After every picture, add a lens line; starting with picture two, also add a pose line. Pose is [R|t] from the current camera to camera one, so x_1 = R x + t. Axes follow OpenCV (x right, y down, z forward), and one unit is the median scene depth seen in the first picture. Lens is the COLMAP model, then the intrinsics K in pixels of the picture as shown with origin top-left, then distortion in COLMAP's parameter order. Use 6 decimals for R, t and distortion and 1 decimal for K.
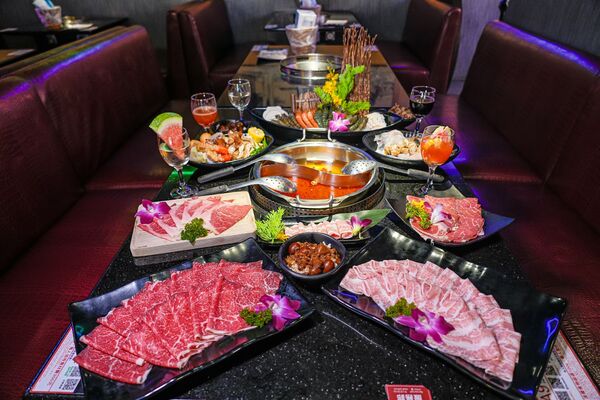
lens RADIAL K [[399.4, 0, 300.0], [0, 399.4, 200.0], [0, 0, 1]] dist [-0.007796, -0.000312]
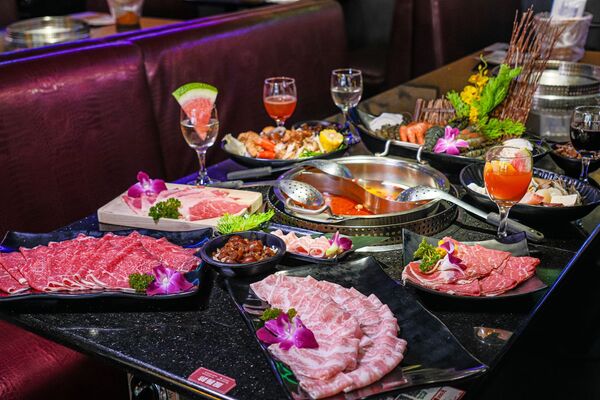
lens RADIAL K [[789.6, 0, 300.0], [0, 789.6, 200.0], [0, 0, 1]] dist [0.010092, -0.006404]
pose [[0.852486, 0.181744, -0.490139, 0.699059], [-0.269512, 0.956203, -0.114193, 0.148537], [0.447918, 0.229446, 0.864132, -0.290491]]
